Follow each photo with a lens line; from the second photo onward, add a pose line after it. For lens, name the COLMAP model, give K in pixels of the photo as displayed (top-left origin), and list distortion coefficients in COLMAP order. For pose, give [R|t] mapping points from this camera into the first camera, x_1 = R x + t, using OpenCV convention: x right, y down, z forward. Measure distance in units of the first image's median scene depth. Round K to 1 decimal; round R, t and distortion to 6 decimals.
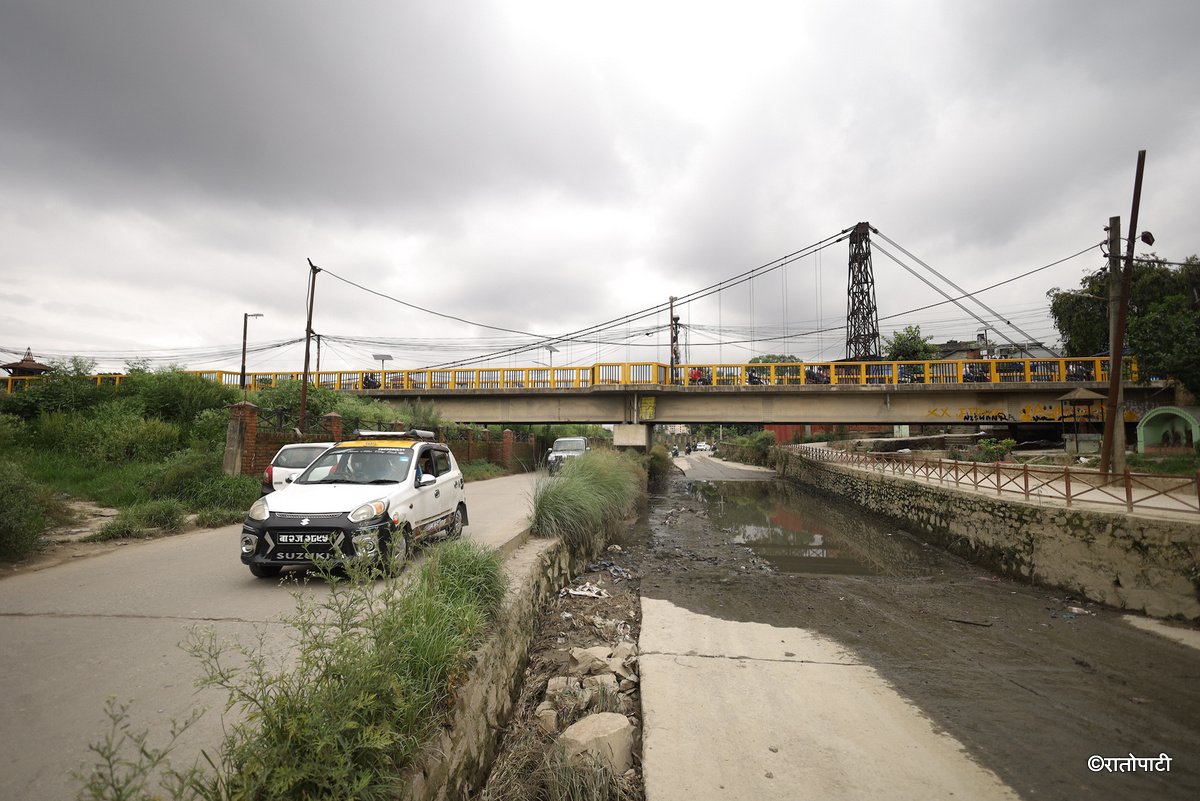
lens RADIAL K [[544.4, 0, 599.1], [0, 544.4, 402.7], [0, 0, 1]] dist [-0.000253, -0.000020]
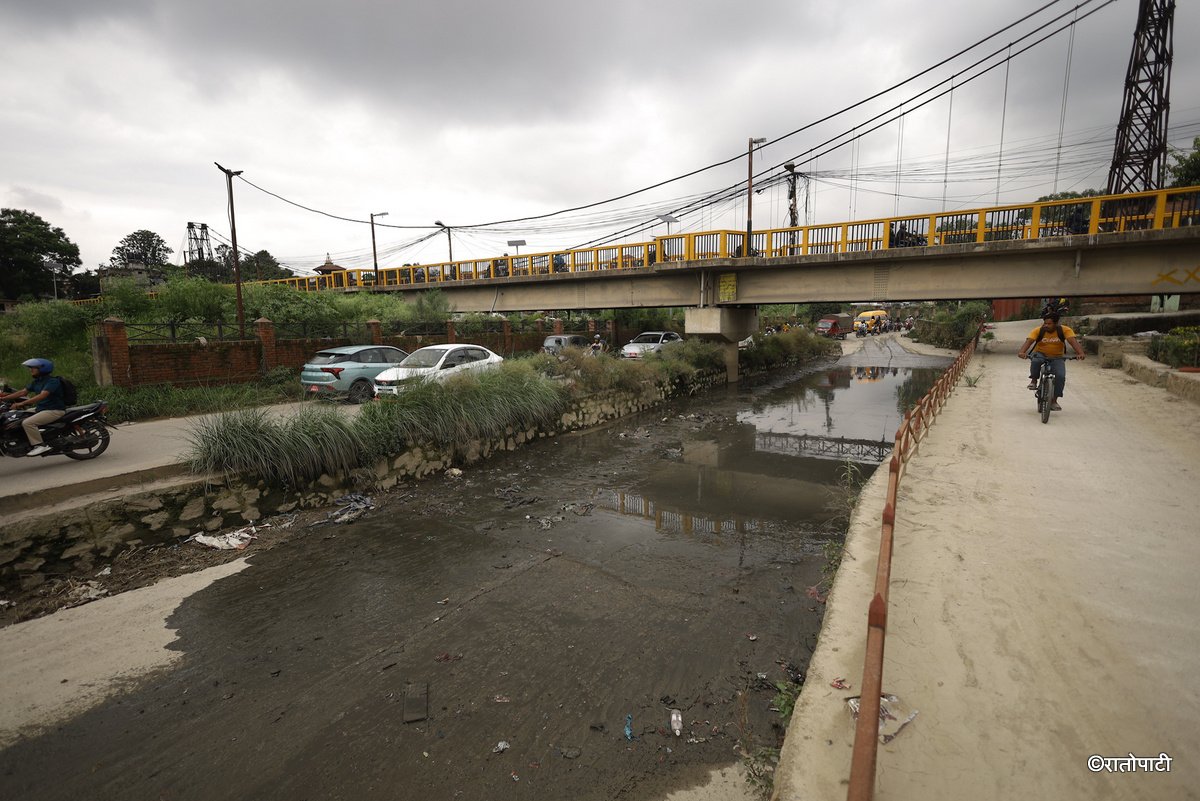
lens RADIAL K [[544.4, 0, 602.0], [0, 544.4, 402.3], [0, 0, 1]] dist [-0.000253, -0.000020]
pose [[0.914386, 0.042371, -0.402620, 0.252759], [0.050446, 0.974832, 0.217158, -0.009205], [0.401688, -0.218876, 0.889236, 0.144938]]
